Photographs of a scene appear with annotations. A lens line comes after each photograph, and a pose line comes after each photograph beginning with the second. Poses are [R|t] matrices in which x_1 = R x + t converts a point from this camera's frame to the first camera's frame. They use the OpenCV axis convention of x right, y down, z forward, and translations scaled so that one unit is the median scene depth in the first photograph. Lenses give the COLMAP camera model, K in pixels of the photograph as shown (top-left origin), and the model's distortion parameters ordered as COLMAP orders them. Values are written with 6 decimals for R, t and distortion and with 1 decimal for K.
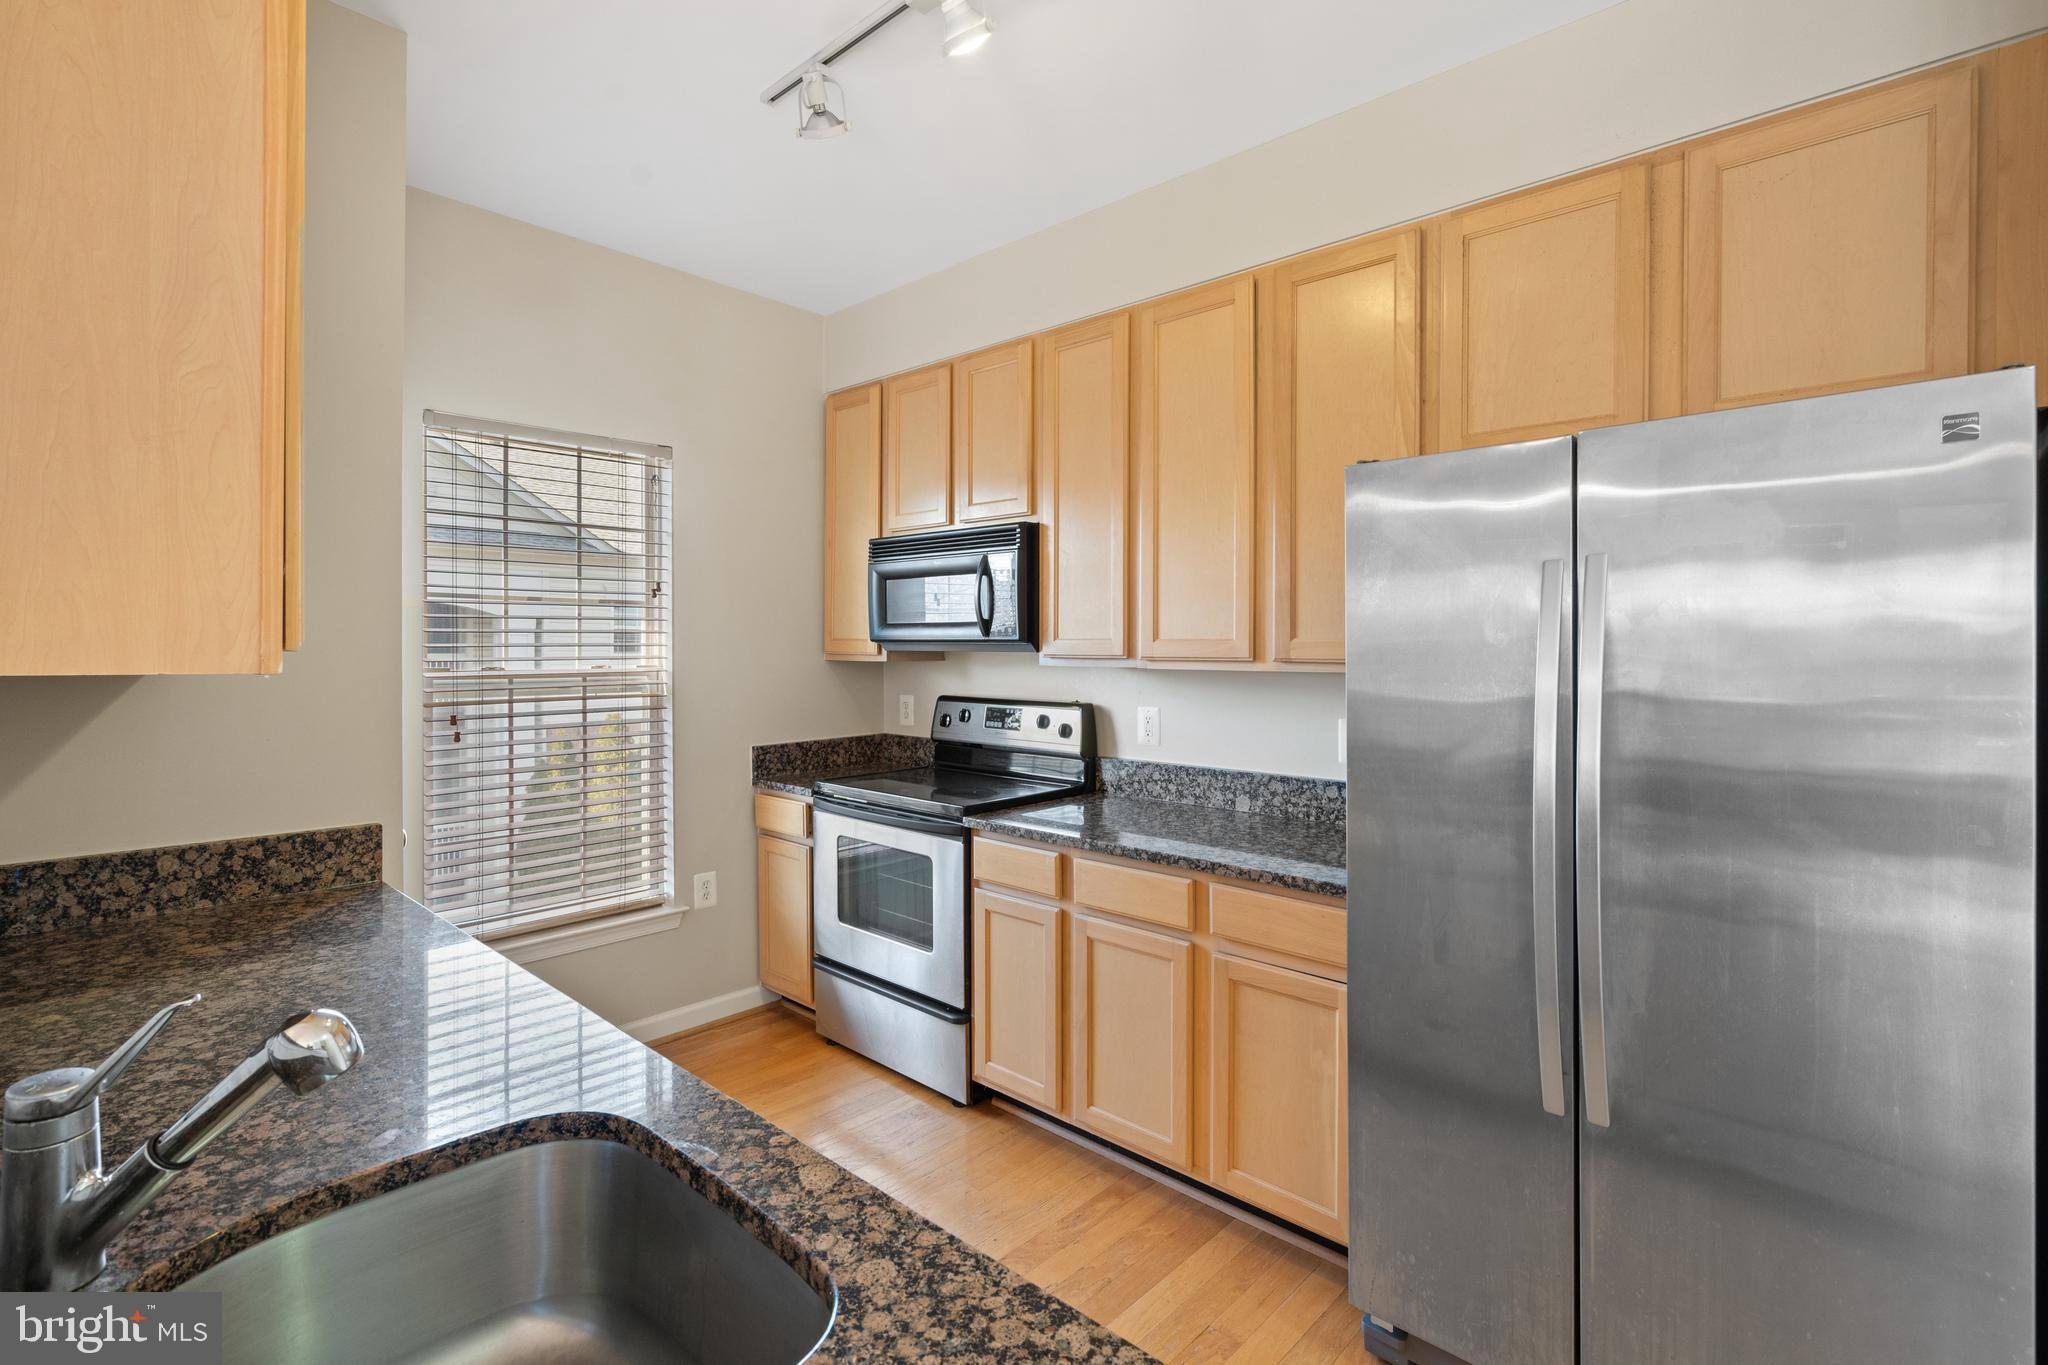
lens RADIAL K [[947.9, 0, 1025.0], [0, 947.9, 671.5], [0, 0, 1]] dist [-0.010690, -0.000002]
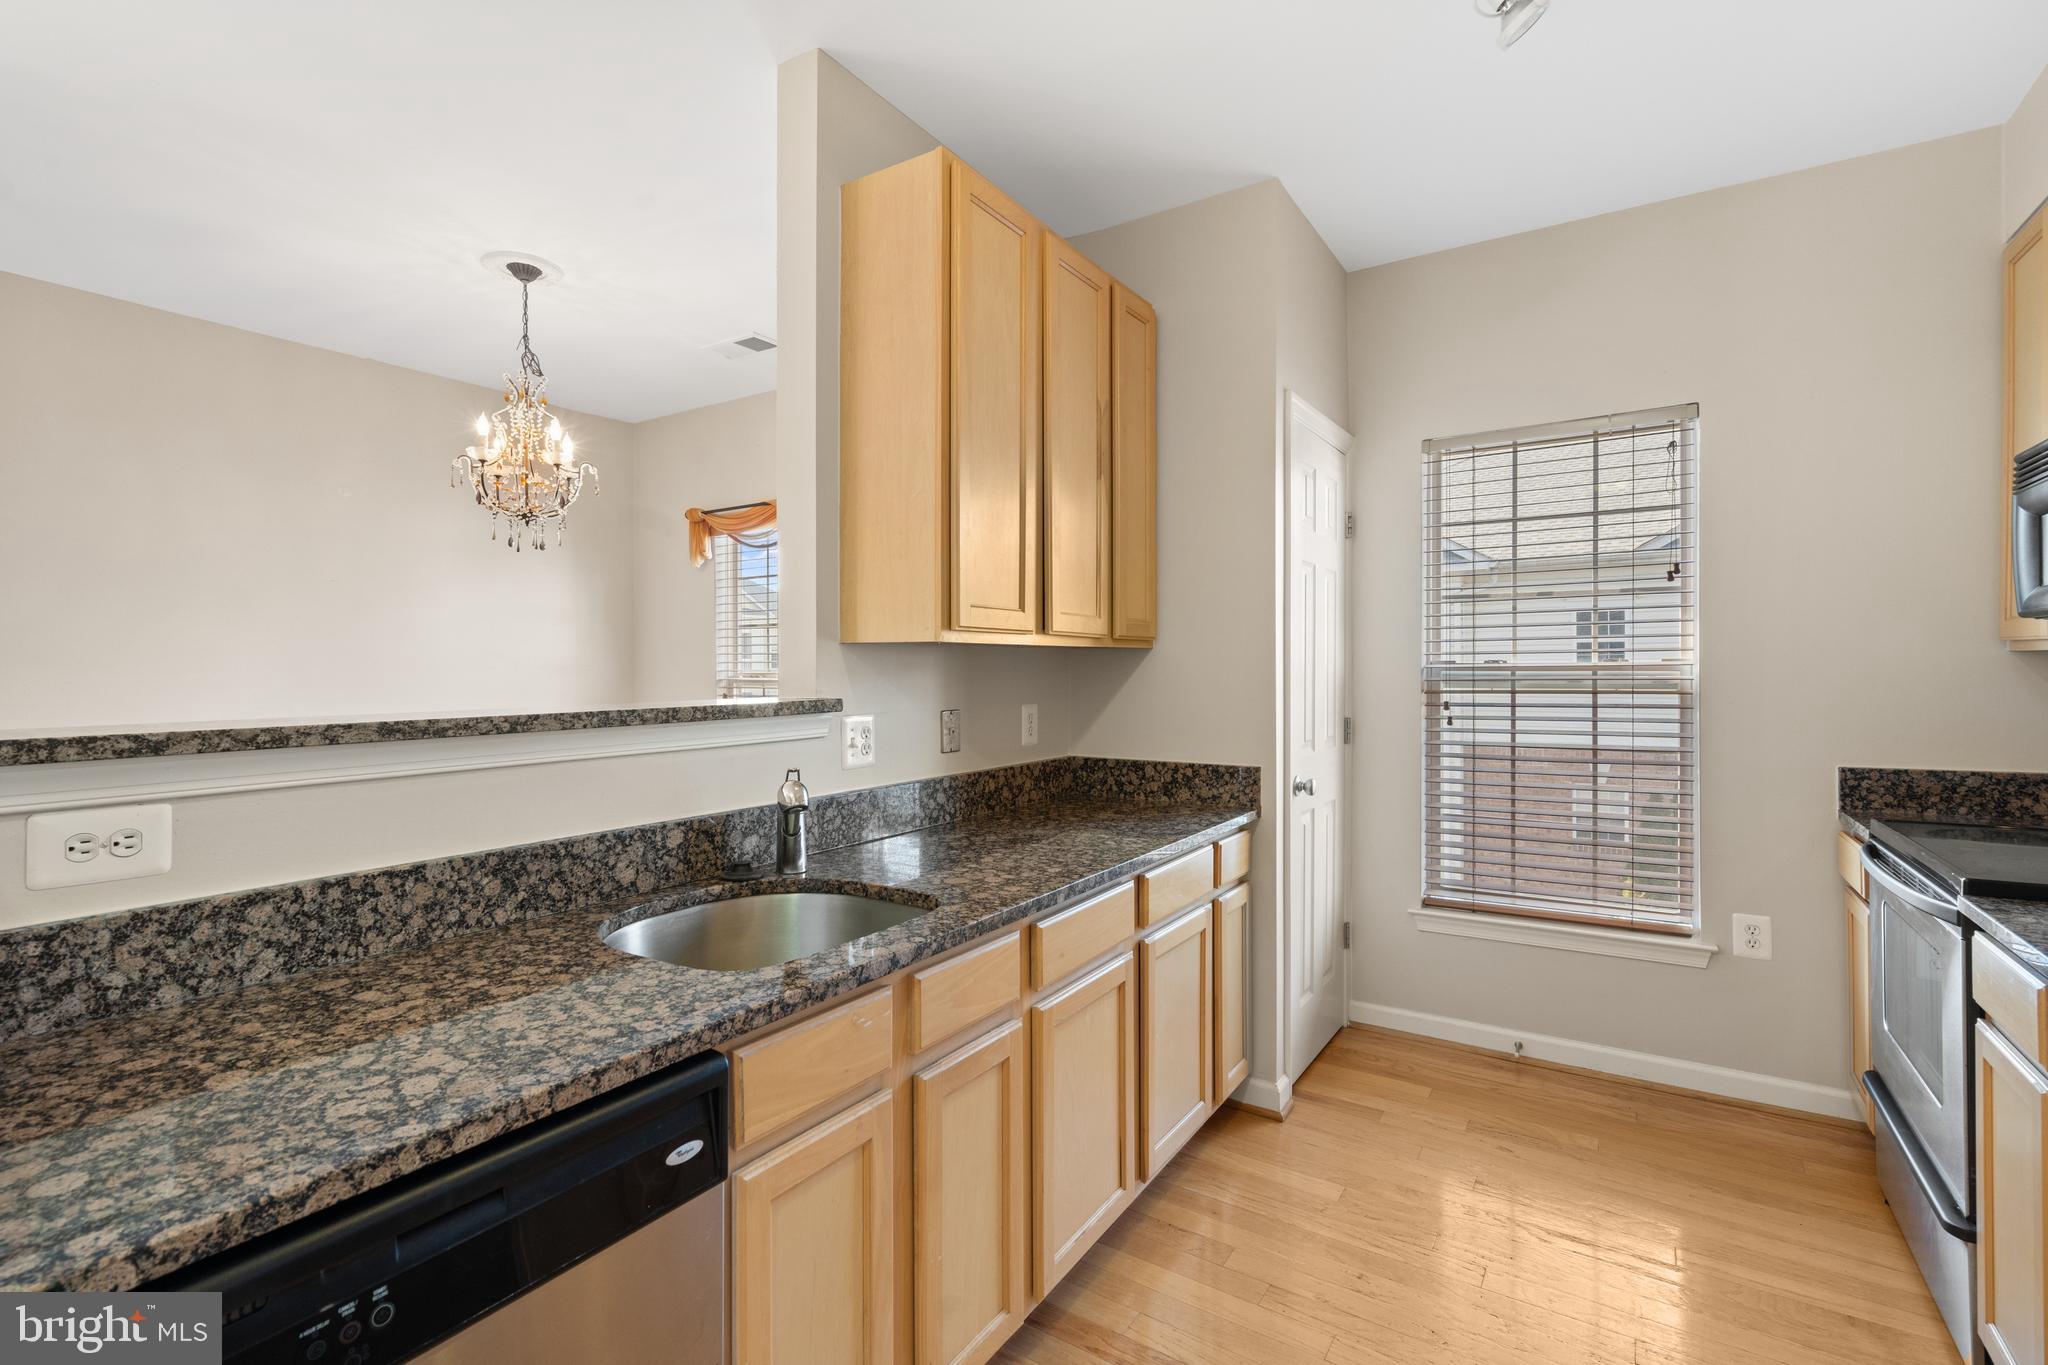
lens RADIAL K [[930.1, 0, 1019.9], [0, 930.1, 679.2], [0, 0, 1]] dist [-0.010374, 0.000245]
pose [[0.165744, 0.011372, -0.986103, 0.384549], [-0.019988, 0.999767, 0.008170, 0.019811], [0.985966, 0.018357, 0.165932, 0.283923]]
